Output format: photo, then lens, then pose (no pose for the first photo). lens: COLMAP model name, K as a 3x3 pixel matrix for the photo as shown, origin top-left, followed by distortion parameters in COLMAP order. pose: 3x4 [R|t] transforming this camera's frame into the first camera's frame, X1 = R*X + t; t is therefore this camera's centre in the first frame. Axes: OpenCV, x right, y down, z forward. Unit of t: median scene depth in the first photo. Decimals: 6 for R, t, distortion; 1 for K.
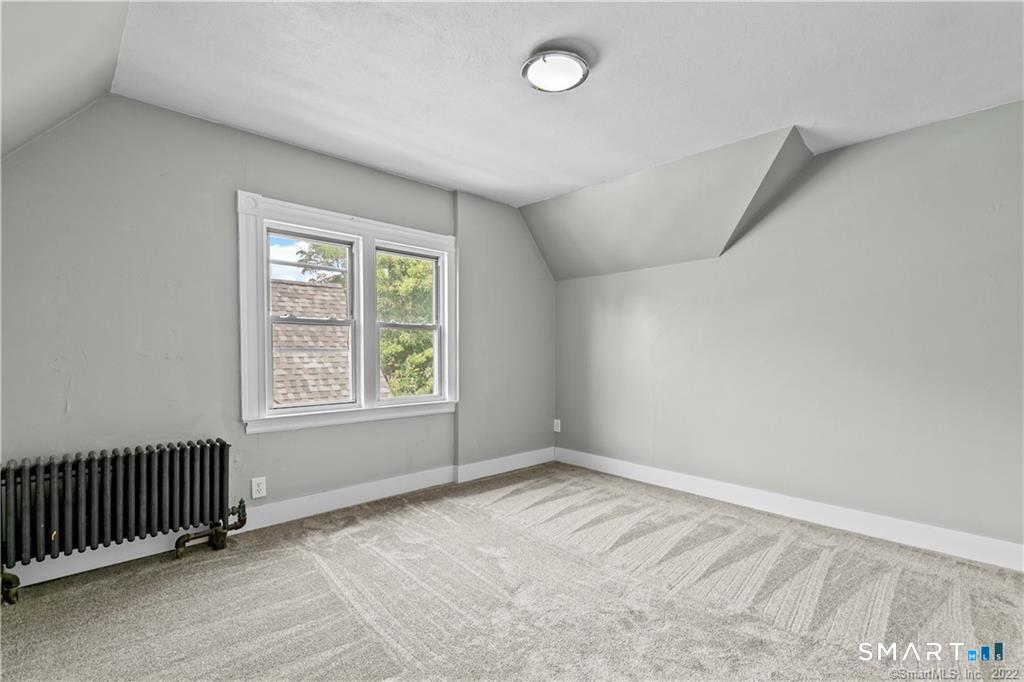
lens RADIAL K [[467.8, 0, 538.1], [0, 467.8, 351.6], [0, 0, 1]] dist [0.003609, -0.000636]
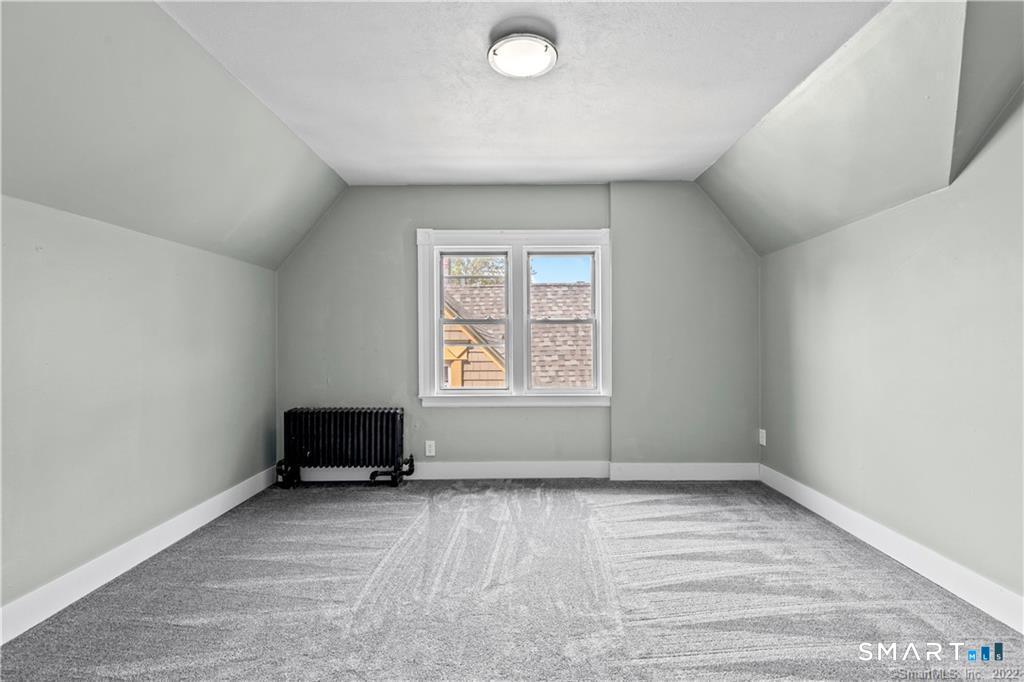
lens RADIAL K [[461.6, 0, 513.3], [0, 461.6, 334.7], [0, 0, 1]] dist [0.000064, -0.000867]
pose [[0.711584, -0.019312, -0.702336, 0.417421], [0.004663, 0.999730, -0.022765, -0.000758], [0.702586, 0.012924, 0.711482, 0.195714]]
